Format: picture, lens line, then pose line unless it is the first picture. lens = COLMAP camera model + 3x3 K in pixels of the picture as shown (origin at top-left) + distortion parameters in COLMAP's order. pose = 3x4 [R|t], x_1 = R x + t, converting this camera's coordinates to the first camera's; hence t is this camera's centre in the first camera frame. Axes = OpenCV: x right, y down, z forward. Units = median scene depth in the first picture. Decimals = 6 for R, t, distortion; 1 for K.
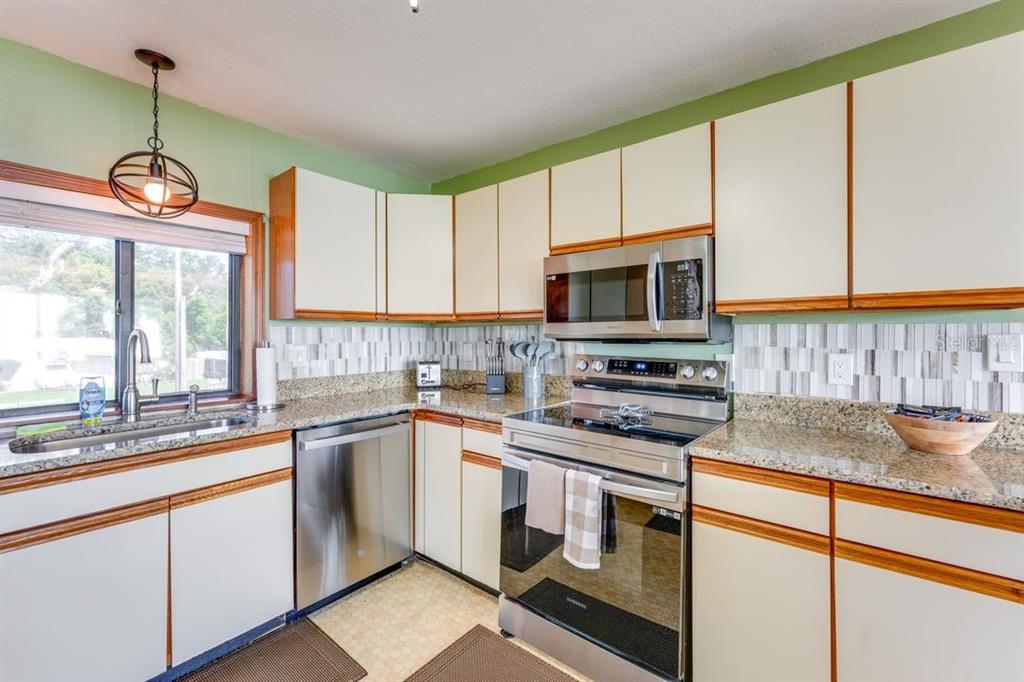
lens RADIAL K [[434.0, 0, 517.8], [0, 434.0, 340.1], [0, 0, 1]] dist [-0.000370, 0.000538]
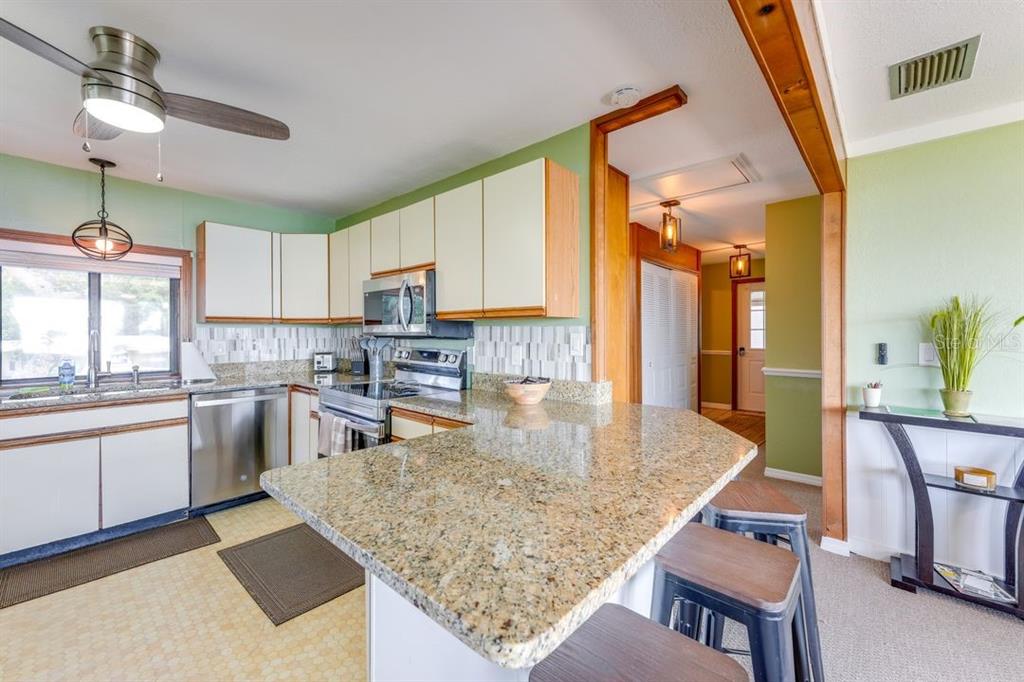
lens RADIAL K [[410.9, 0, 512.9], [0, 410.9, 340.3], [0, 0, 1]] dist [0.001014, 0.000225]
pose [[0.998258, 0.000543, -0.058990, 0.710158], [-0.000228, 0.999986, 0.005358, 0.004676], [0.058992, -0.005335, 0.998244, -0.401332]]
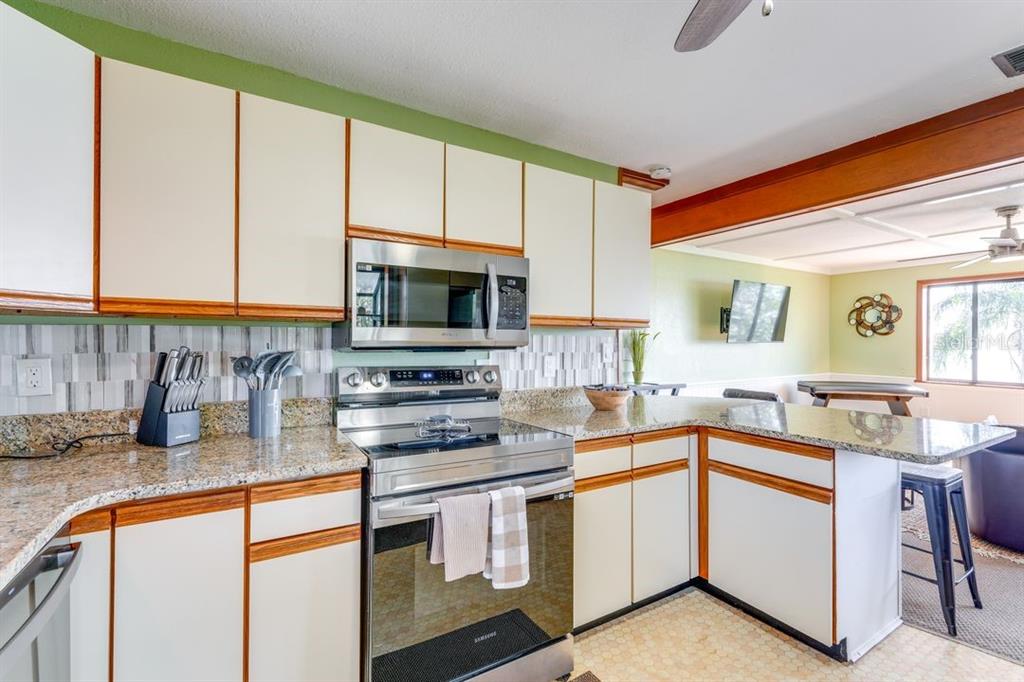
lens RADIAL K [[469.9, 0, 506.4], [0, 469.9, 341.0], [0, 0, 1]] dist [-0.002085, -0.000259]
pose [[0.335642, 0.004112, 0.941981, -0.665236], [0.007752, 0.999945, -0.007128, -0.006707], [-0.941958, 0.009695, 0.335591, 0.532710]]
